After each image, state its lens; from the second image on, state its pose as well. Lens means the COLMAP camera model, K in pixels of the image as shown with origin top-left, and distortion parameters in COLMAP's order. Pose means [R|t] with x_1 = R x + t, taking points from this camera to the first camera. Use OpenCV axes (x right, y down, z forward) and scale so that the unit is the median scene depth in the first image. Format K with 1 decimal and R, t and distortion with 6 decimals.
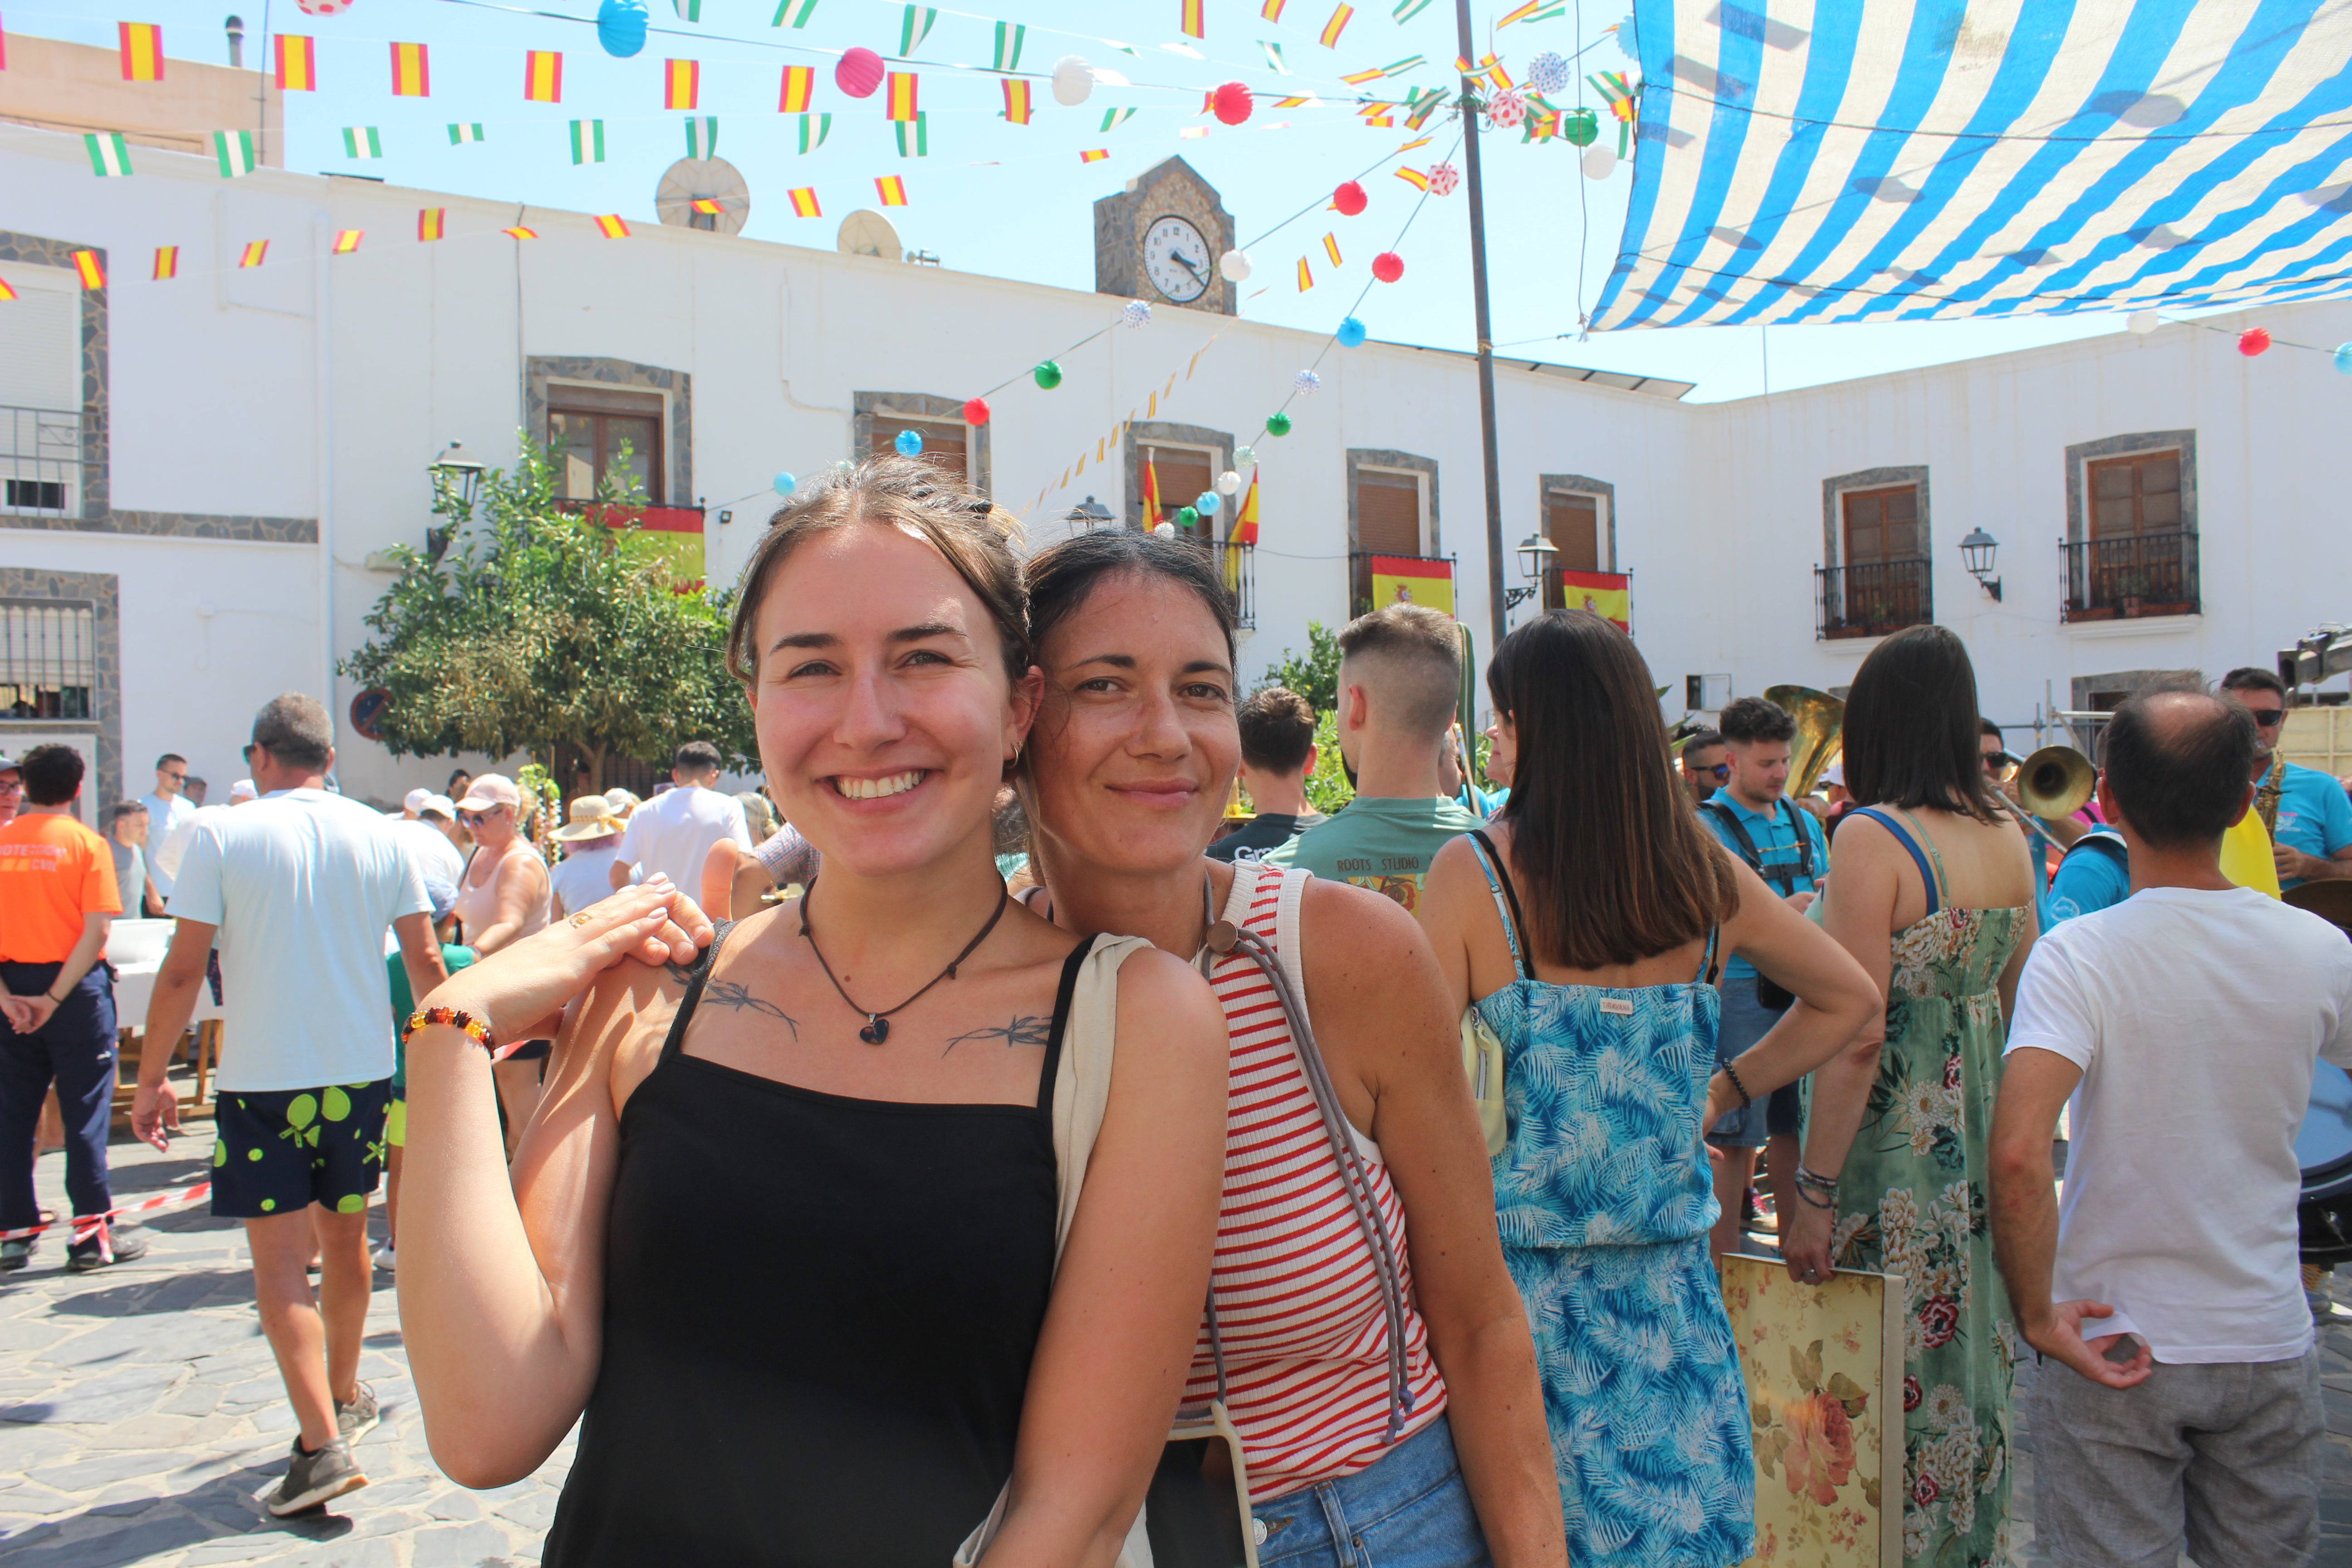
lens RADIAL K [[1922.6, 0, 1158.0], [0, 1922.6, 787.6], [0, 0, 1]] dist [-0.168798, 0.149905]
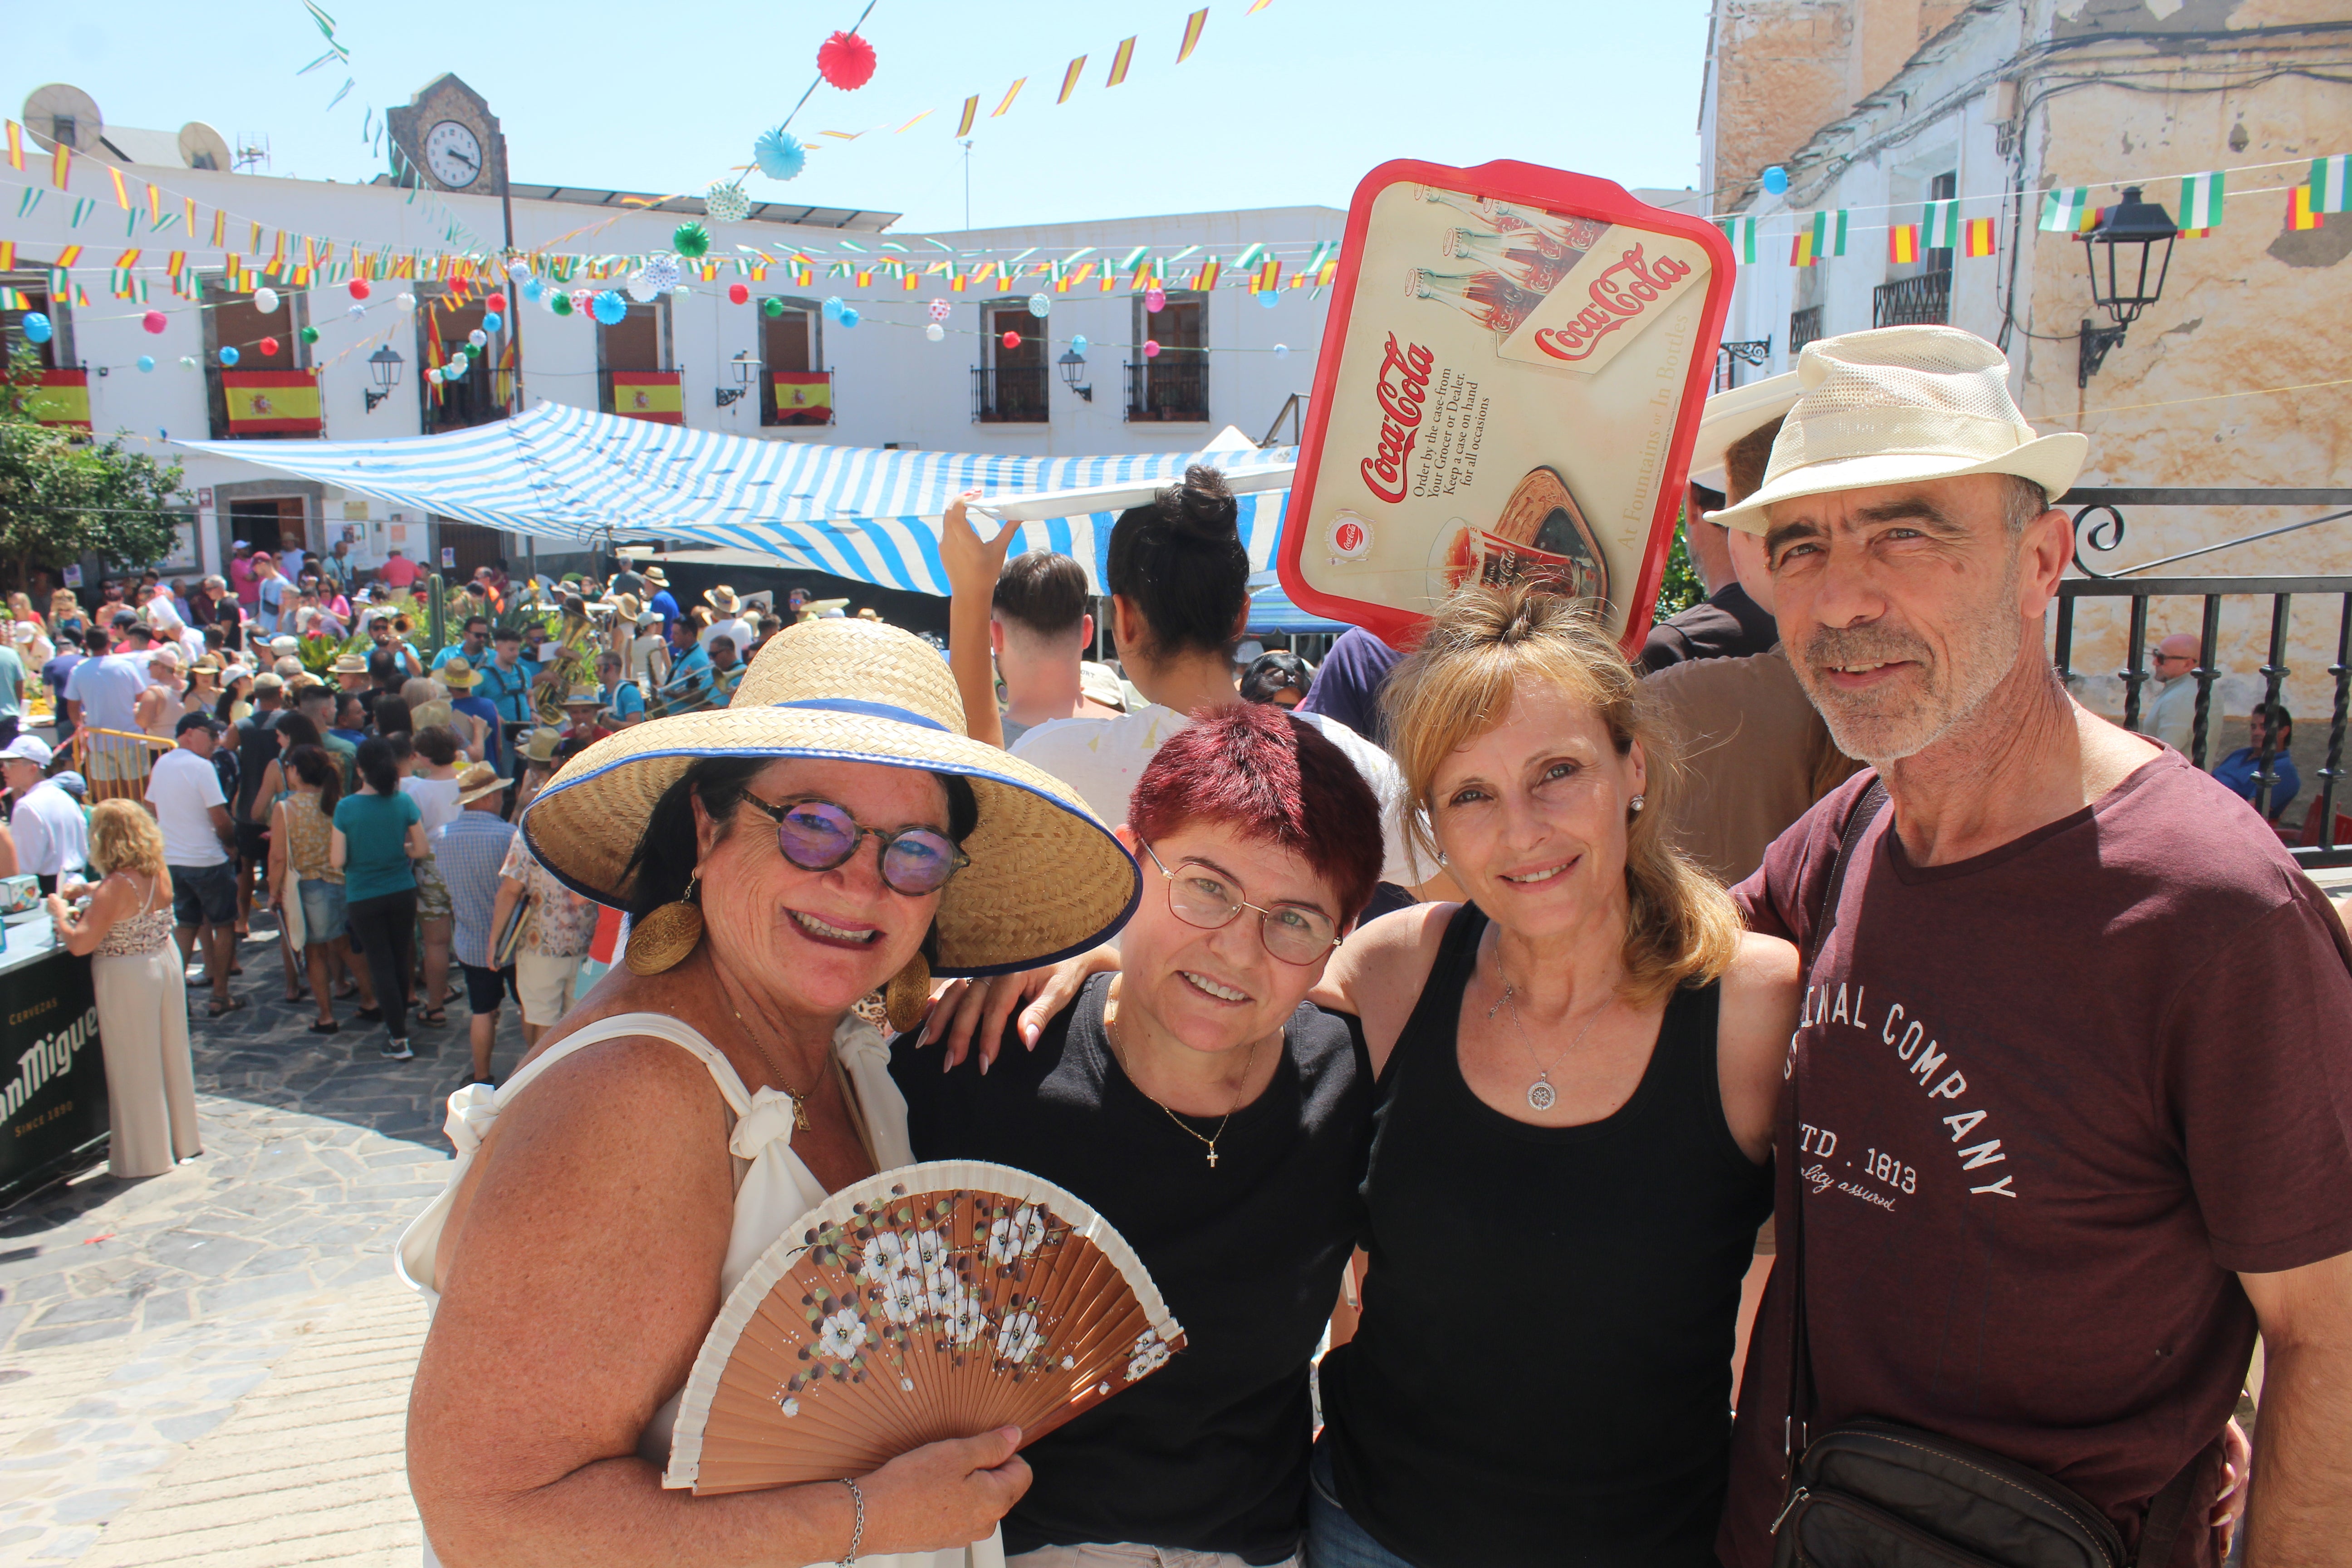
lens RADIAL K [[1922.6, 0, 1158.0], [0, 1922.6, 787.6], [0, 0, 1]] dist [-0.168798, 0.149905]
pose [[0.960592, -0.036106, 0.275607, 0.160090], [-0.012748, 0.984762, 0.173441, -0.104489], [-0.277670, -0.170119, 0.945494, -0.657762]]
